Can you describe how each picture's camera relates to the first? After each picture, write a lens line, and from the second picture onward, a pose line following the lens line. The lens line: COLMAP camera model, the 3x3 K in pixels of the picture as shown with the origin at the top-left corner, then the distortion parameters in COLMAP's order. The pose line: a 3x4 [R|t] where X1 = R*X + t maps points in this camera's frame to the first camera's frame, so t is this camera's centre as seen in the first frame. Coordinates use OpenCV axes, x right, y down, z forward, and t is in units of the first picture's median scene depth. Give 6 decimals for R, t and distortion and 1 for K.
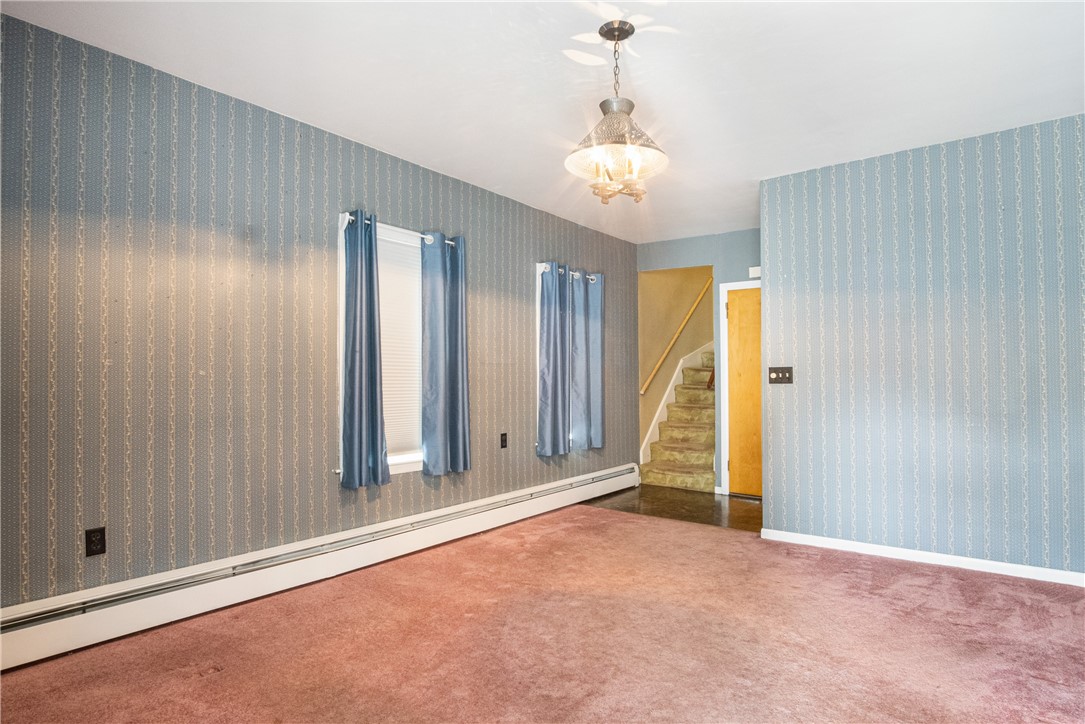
lens RADIAL K [[556.5, 0, 542.1], [0, 556.5, 375.9], [0, 0, 1]] dist [-0.001742, -0.000011]
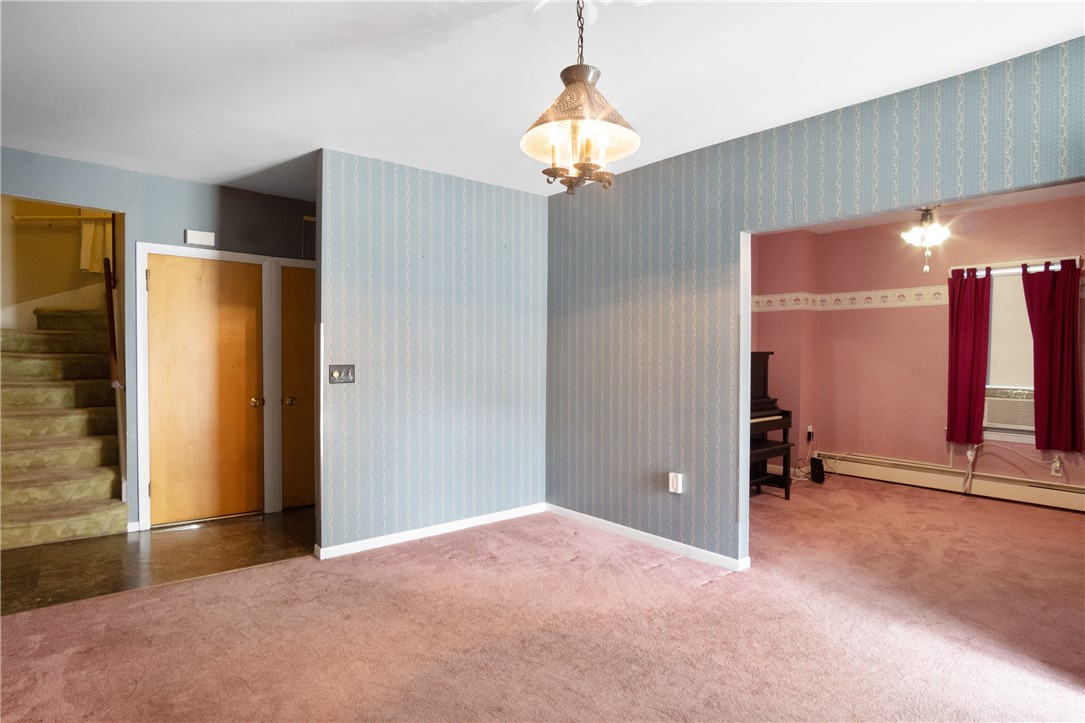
lens RADIAL K [[556.5, 0, 542.1], [0, 556.5, 375.4], [0, 0, 1]] dist [-0.001742, -0.000011]
pose [[0.256463, -0.015256, 0.966434, -0.248009], [-0.013541, 0.999721, 0.019375, -0.013516], [-0.966459, -0.018056, 0.256185, 0.309278]]
